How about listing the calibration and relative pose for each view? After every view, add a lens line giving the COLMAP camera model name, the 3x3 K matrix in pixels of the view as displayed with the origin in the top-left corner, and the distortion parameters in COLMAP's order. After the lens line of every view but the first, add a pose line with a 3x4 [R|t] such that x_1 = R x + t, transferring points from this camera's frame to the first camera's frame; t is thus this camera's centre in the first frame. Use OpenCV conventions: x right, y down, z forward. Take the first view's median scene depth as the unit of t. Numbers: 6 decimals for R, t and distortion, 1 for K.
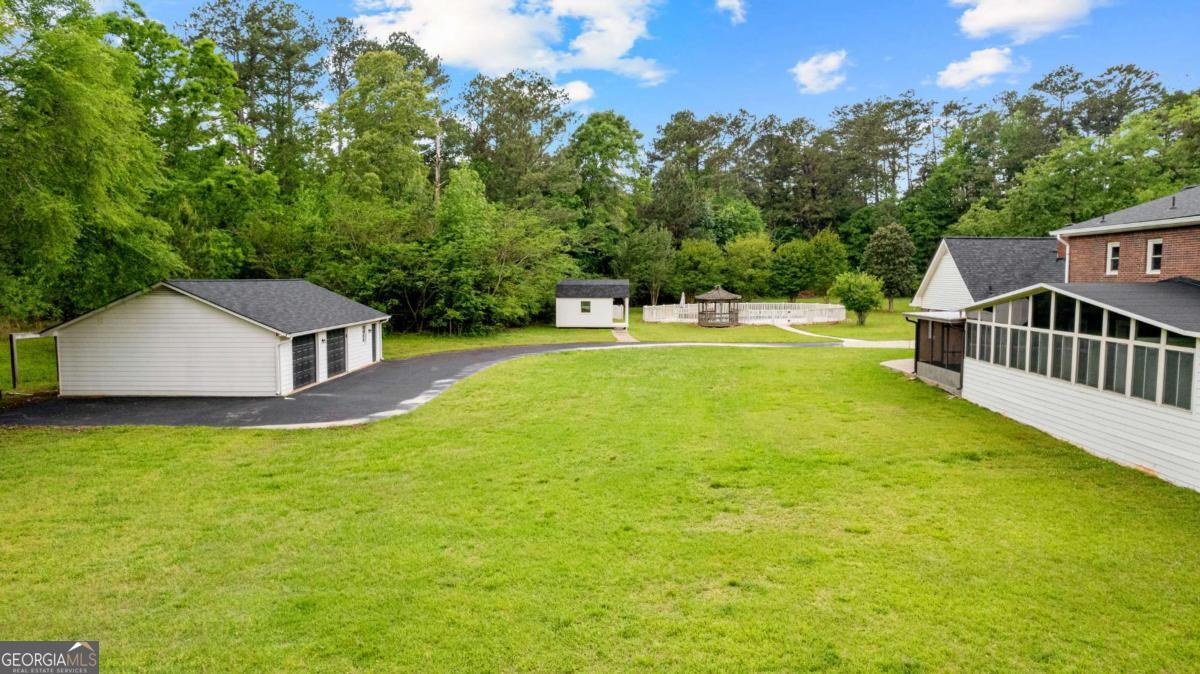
lens RADIAL K [[770.4, 0, 600.0], [0, 770.4, 337.0], [0, 0, 1]] dist [-0.074767, 0.070676]
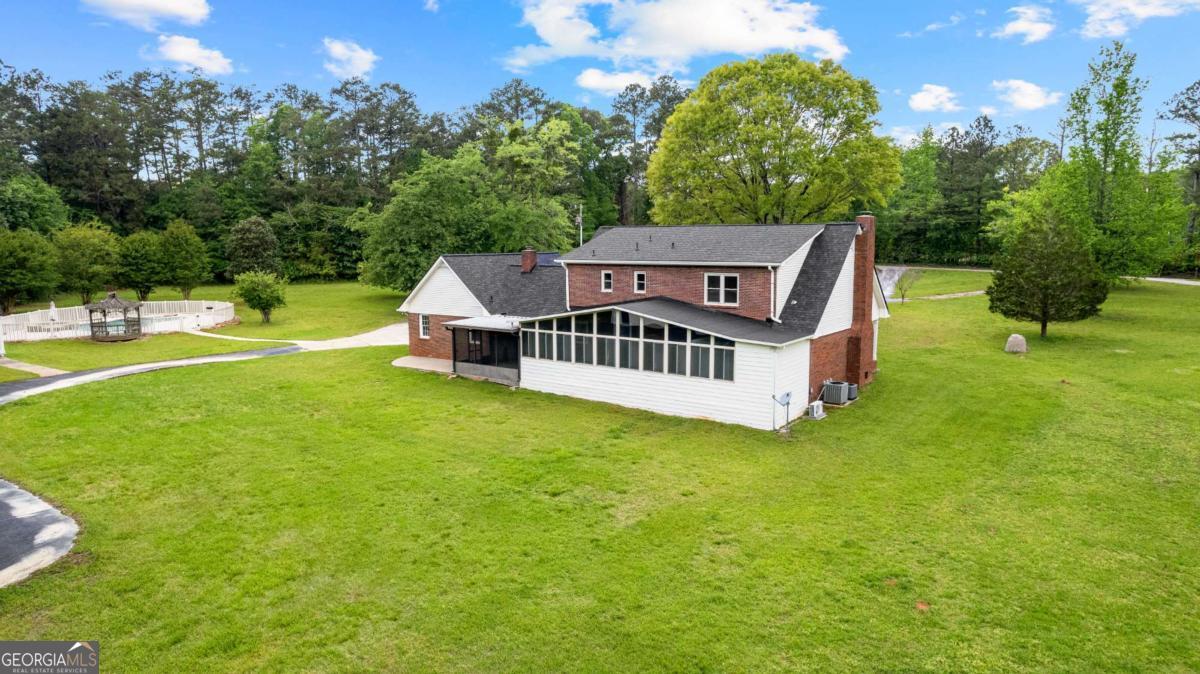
lens RADIAL K [[770.4, 0, 600.0], [0, 770.4, 337.0], [0, 0, 1]] dist [-0.074767, 0.070676]
pose [[0.555032, -0.106811, 0.824943, -0.653999], [0.067782, 0.994231, 0.083126, -0.132240], [-0.829063, 0.009778, 0.559070, 0.171002]]
